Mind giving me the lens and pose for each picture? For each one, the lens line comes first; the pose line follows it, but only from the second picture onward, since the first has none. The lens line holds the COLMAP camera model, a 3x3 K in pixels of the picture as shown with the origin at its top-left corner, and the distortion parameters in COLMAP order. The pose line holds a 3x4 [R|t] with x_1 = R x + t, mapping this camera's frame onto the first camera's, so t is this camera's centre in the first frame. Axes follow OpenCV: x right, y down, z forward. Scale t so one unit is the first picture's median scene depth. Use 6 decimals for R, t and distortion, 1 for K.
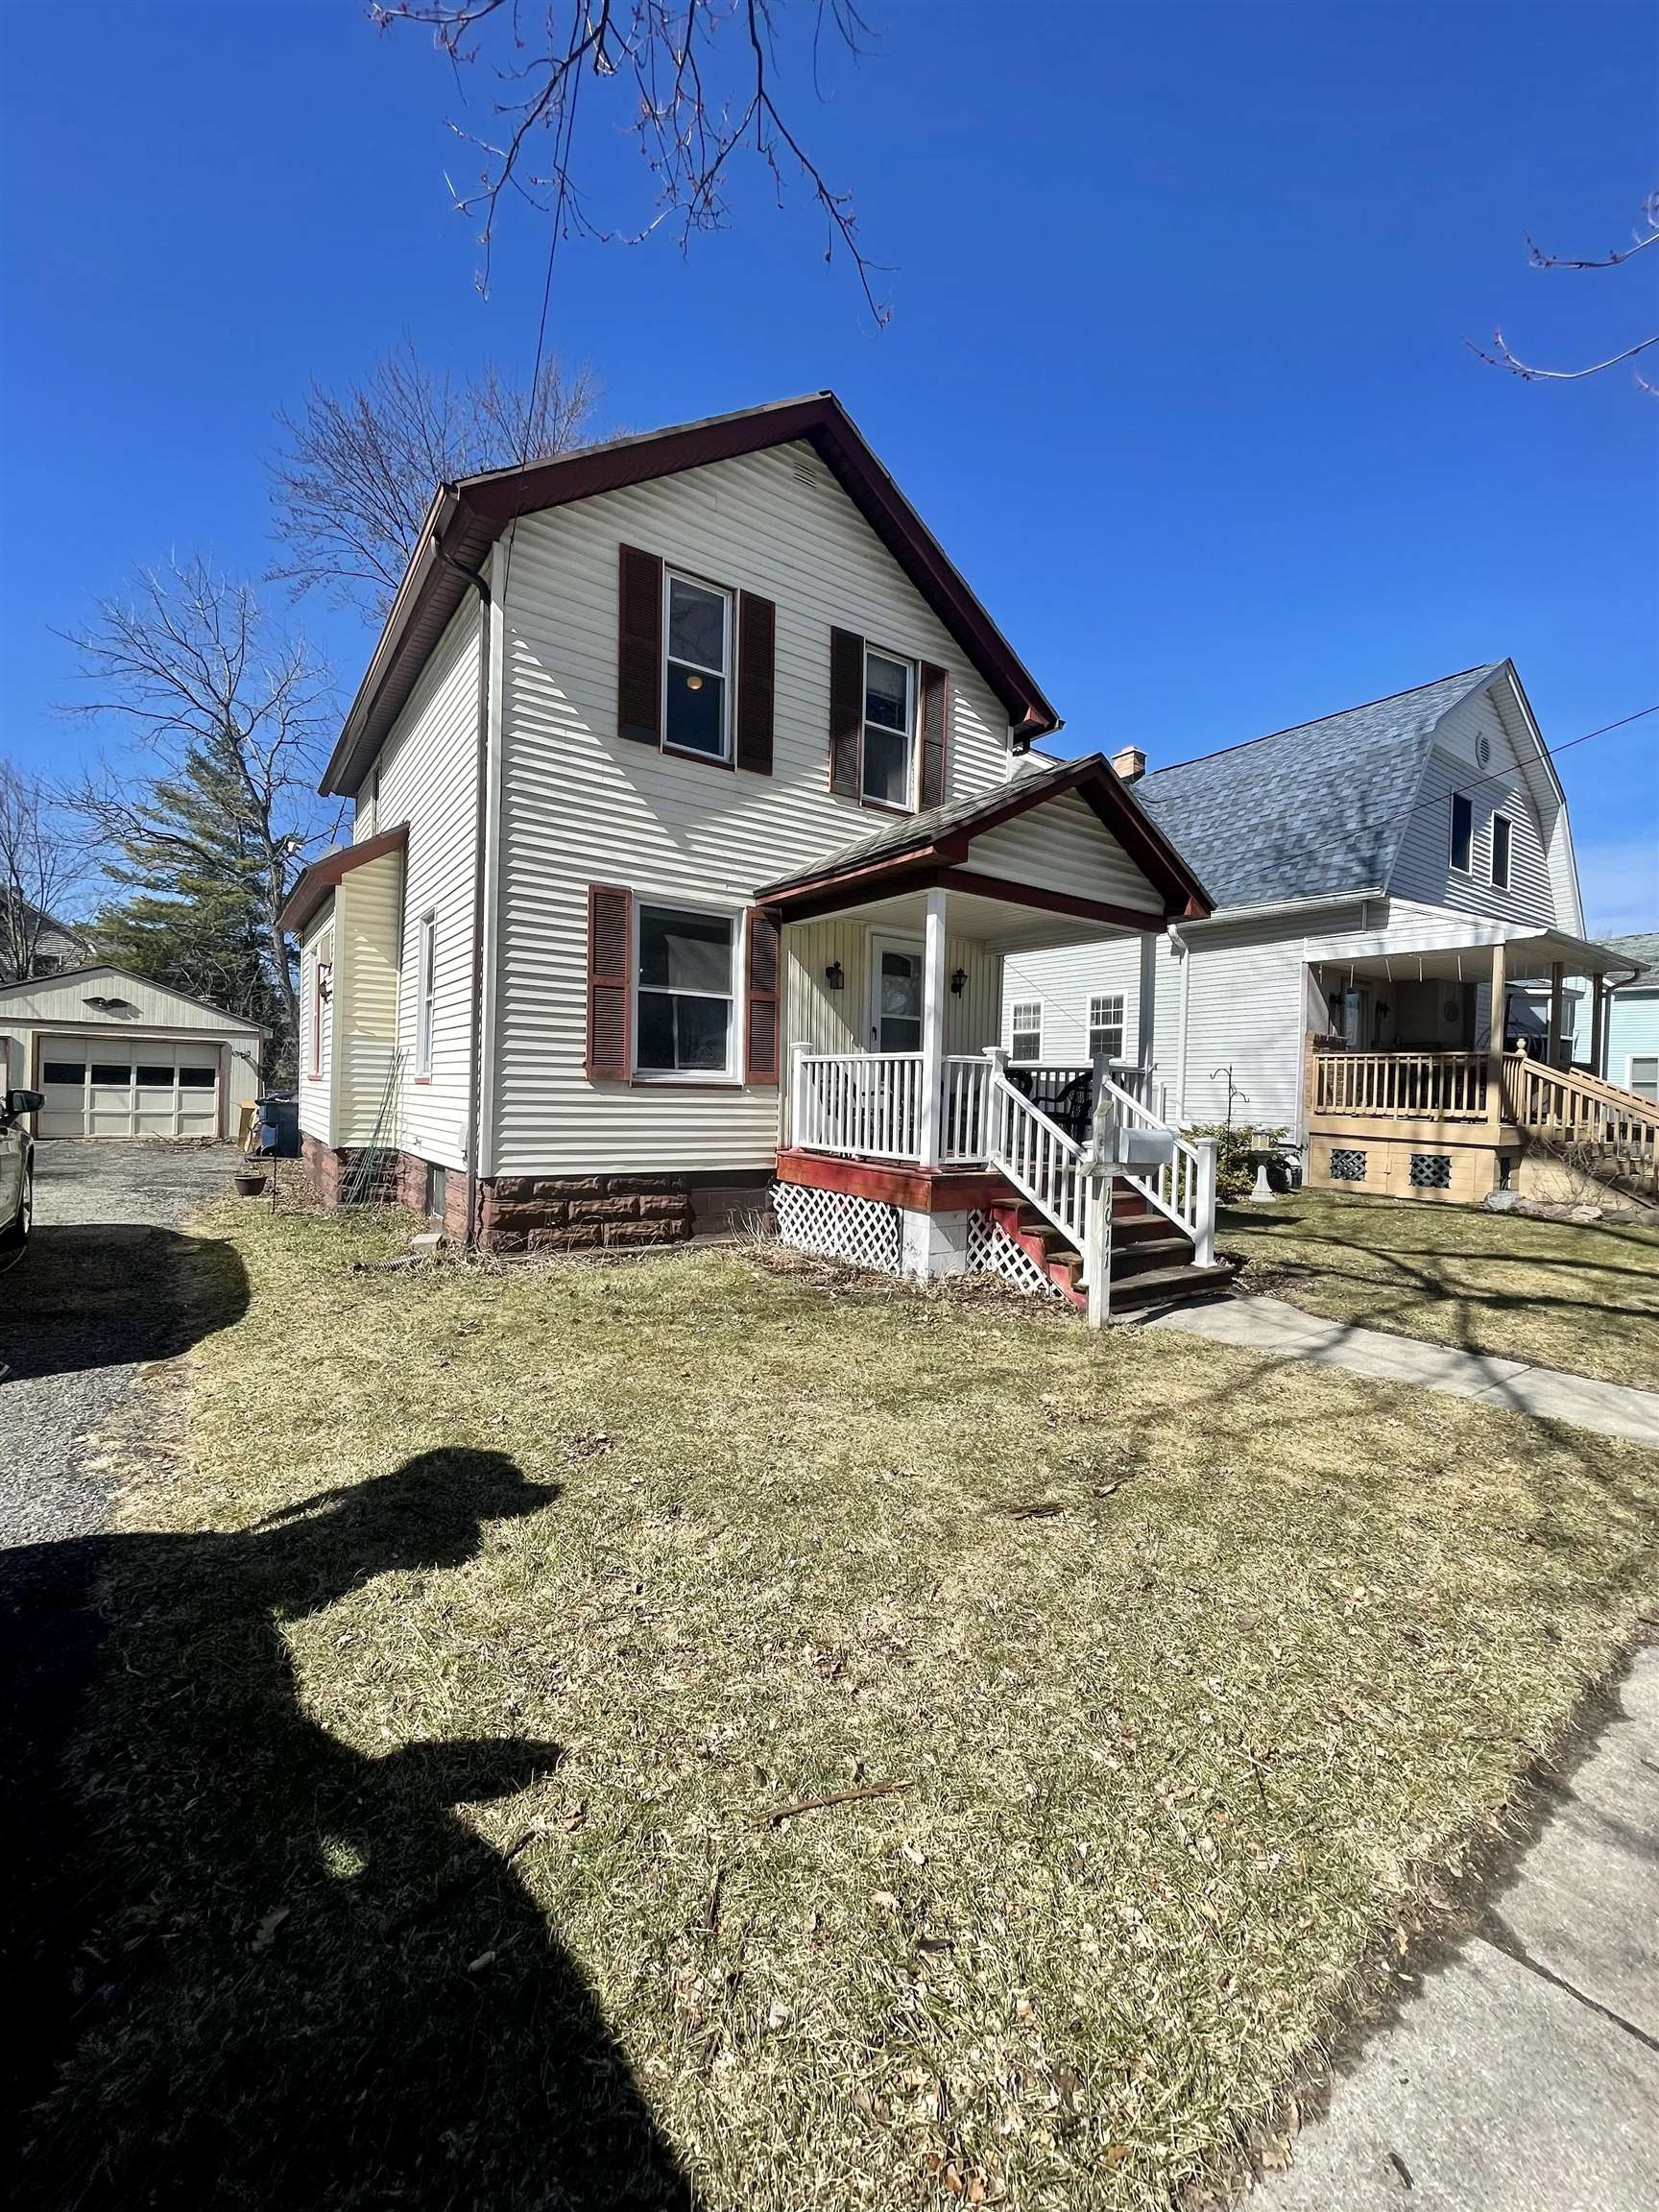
lens RADIAL K [[883.2, 0, 829.5], [0, 883.2, 1106.0], [0, 0, 1]] dist [-0.001496, 0.000221]
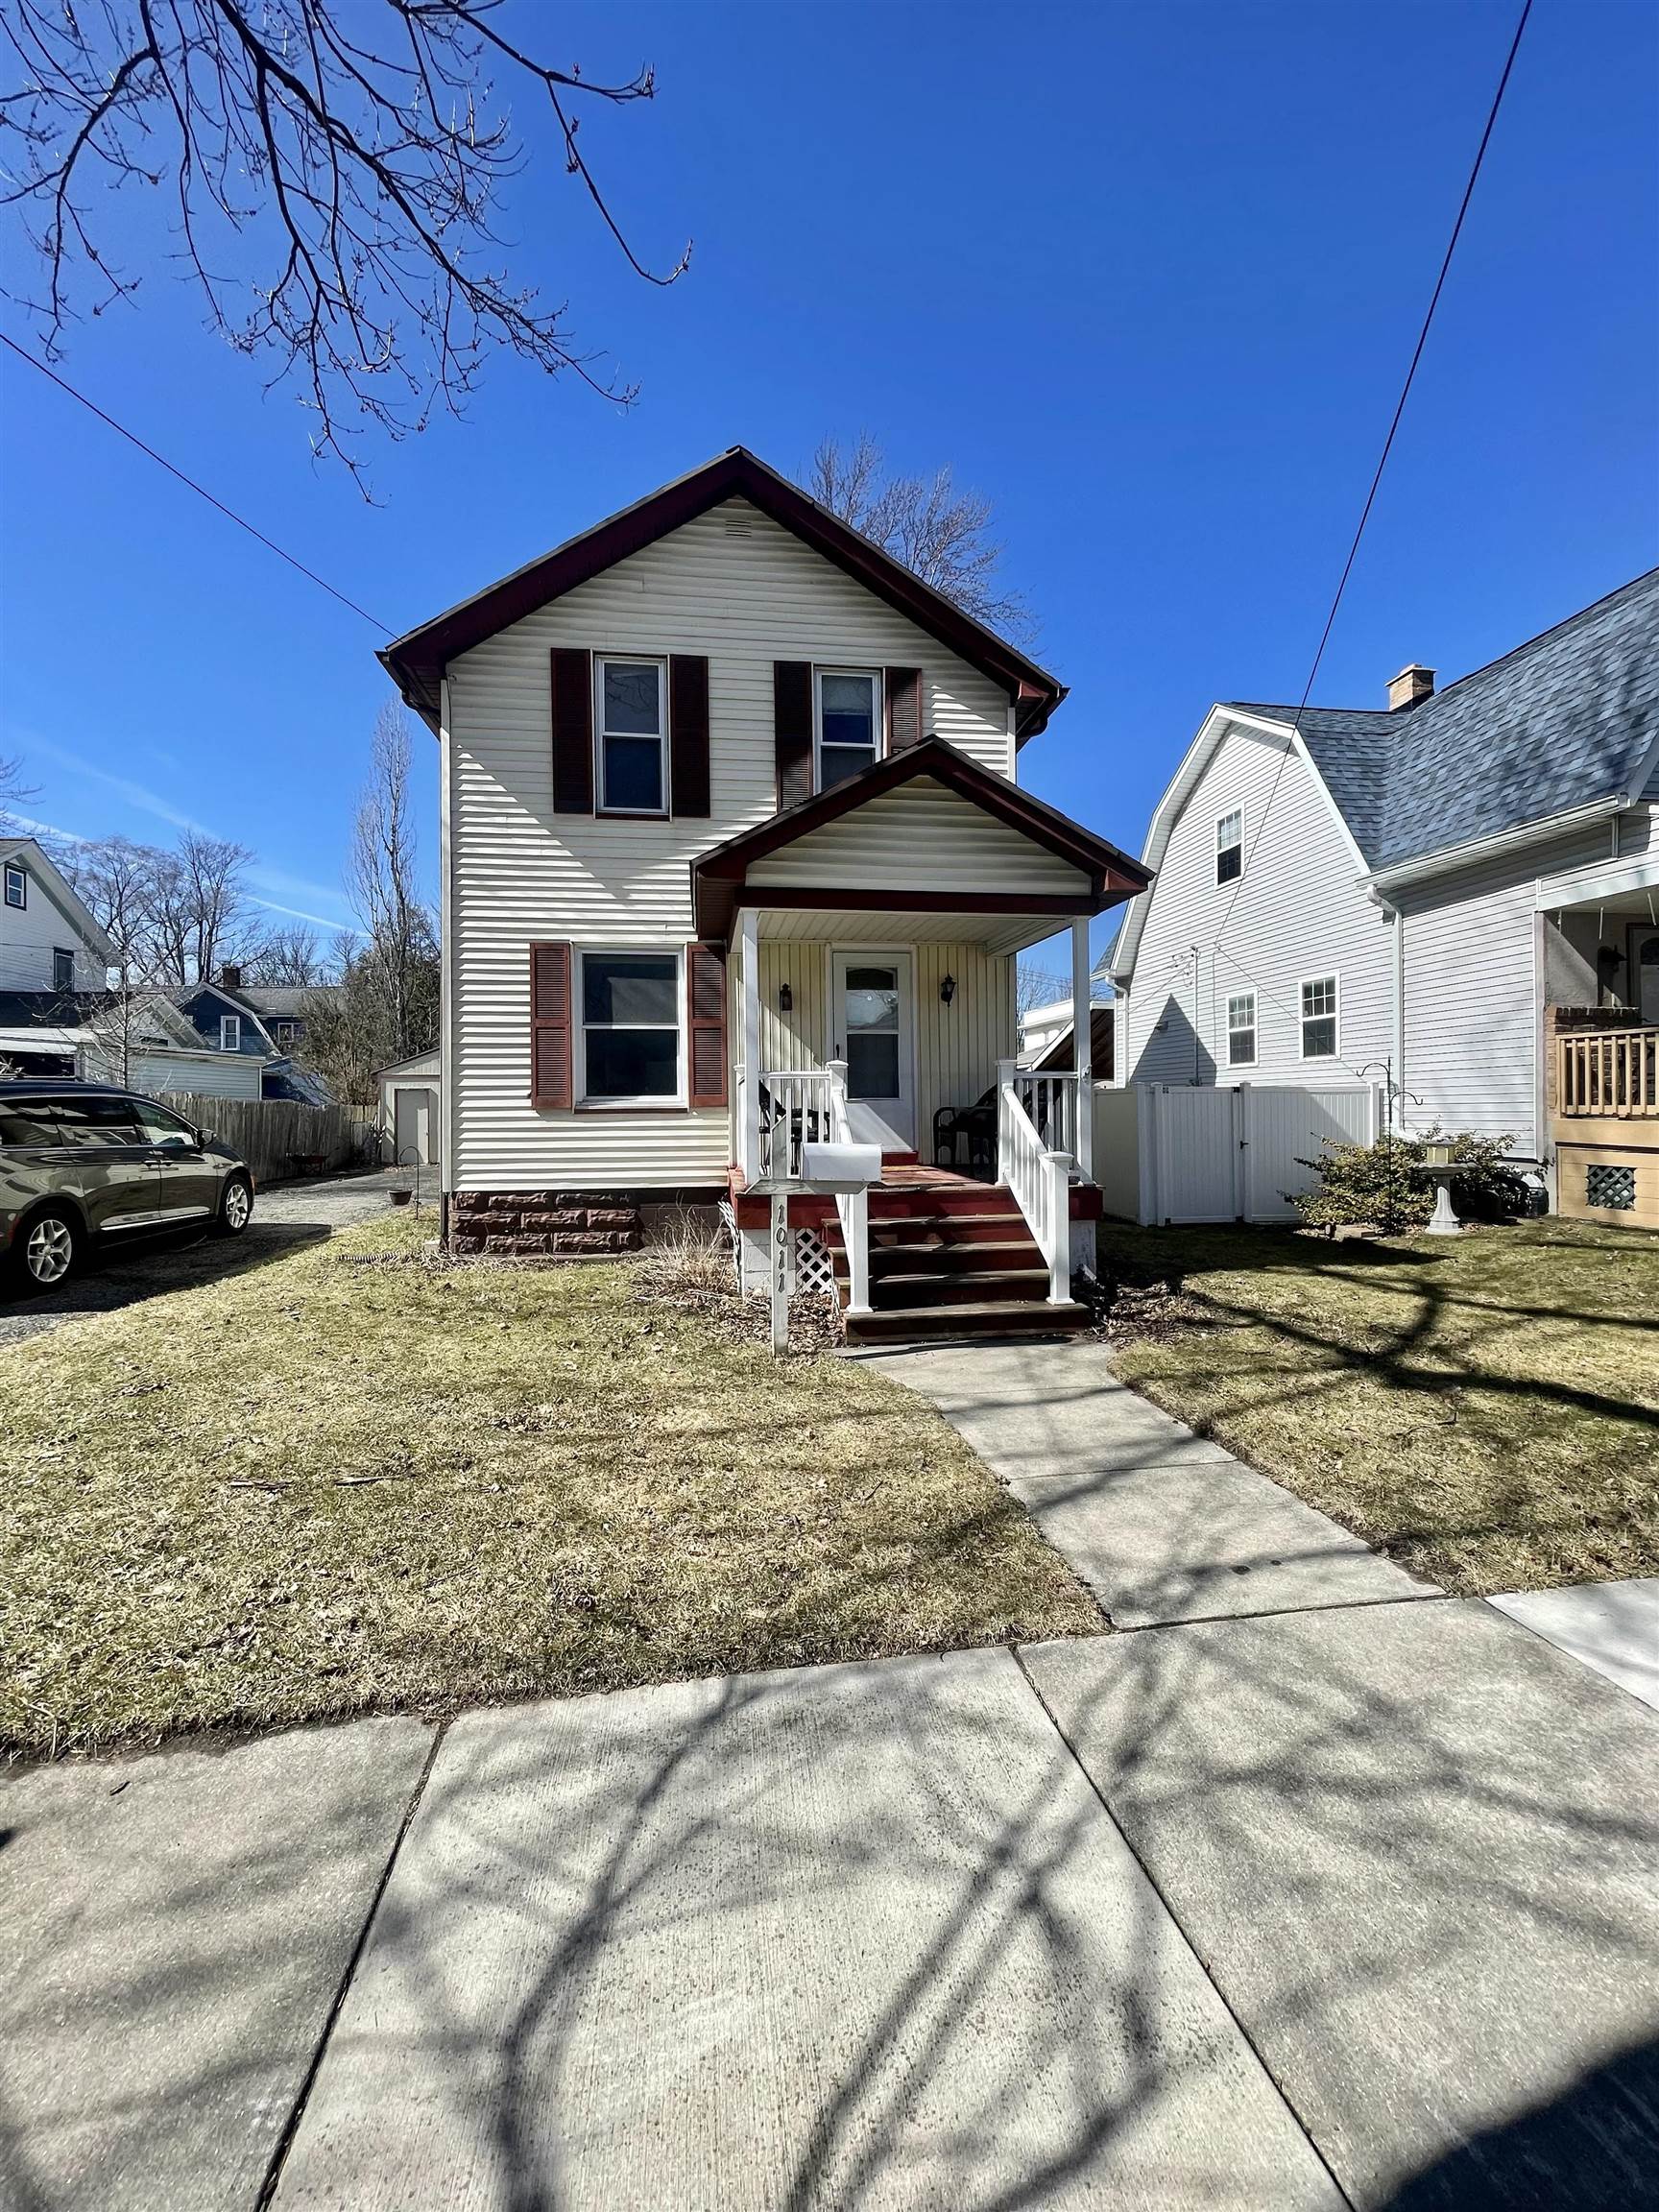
lens RADIAL K [[883.3, 0, 829.5], [0, 883.3, 1106.0], [0, 0, 1]] dist [0.000518, 0.000311]
pose [[0.890617, -0.035725, -0.453349, 0.546976], [0.025594, 0.999267, -0.028466, 0.008916], [0.454034, 0.013749, 0.890878, 0.122573]]
